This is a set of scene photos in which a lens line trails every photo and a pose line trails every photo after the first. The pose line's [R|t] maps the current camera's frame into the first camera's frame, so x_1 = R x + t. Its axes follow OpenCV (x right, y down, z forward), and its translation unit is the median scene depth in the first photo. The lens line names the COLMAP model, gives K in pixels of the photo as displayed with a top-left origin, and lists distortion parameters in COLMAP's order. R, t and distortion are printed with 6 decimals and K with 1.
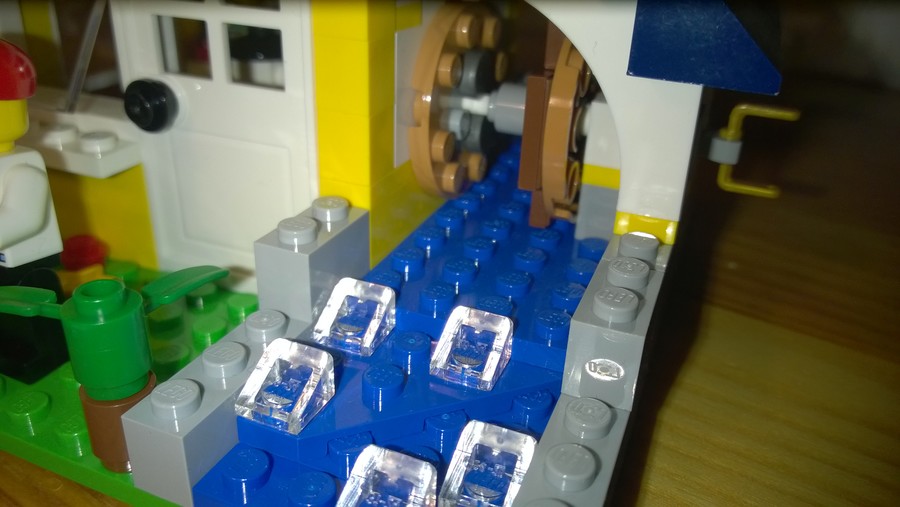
lens RADIAL K [[710.7, 0, 450.0], [0, 710.7, 253.5], [0, 0, 1]] dist [-0.009769, -0.005174]
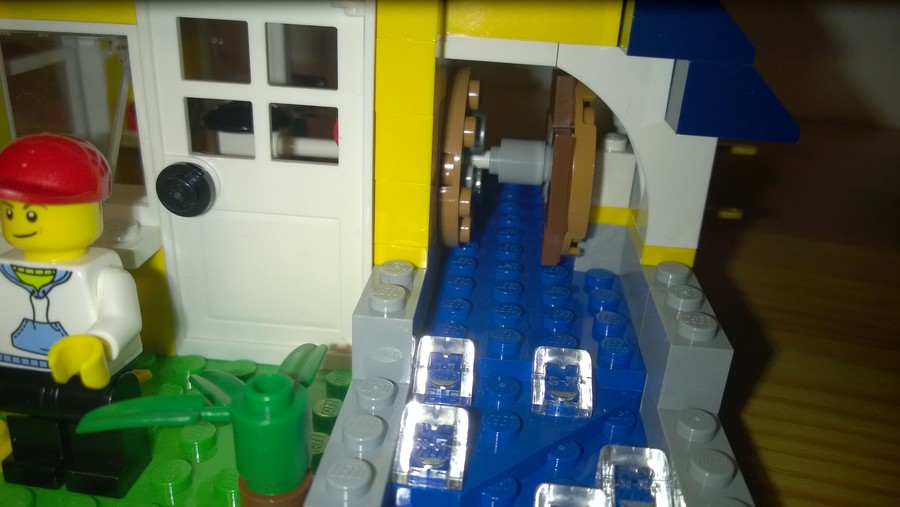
lens RADIAL K [[710.7, 0, 450.0], [0, 710.7, 253.5], [0, 0, 1]] dist [-0.009769, -0.005174]
pose [[0.954578, -0.116102, 0.274412, -0.395571], [0.125446, 0.991960, -0.016690, -0.067259], [-0.270268, 0.050356, 0.961468, -0.033281]]
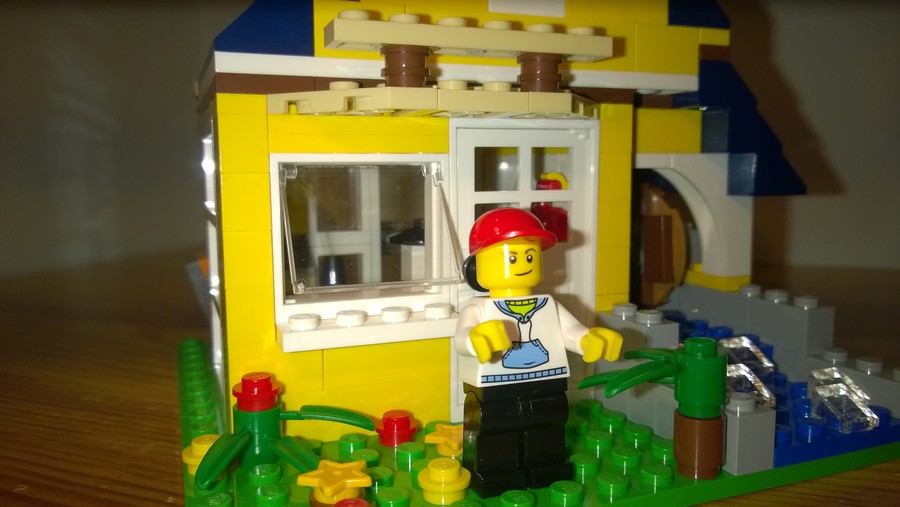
lens RADIAL K [[710.7, 0, 450.0], [0, 710.7, 253.5], [0, 0, 1]] dist [-0.009769, -0.005174]
pose [[0.721876, -0.129465, 0.679804, -1.492503], [0.340883, 0.921421, -0.186500, -0.020017], [-0.602241, 0.366364, 0.709284, 0.128983]]
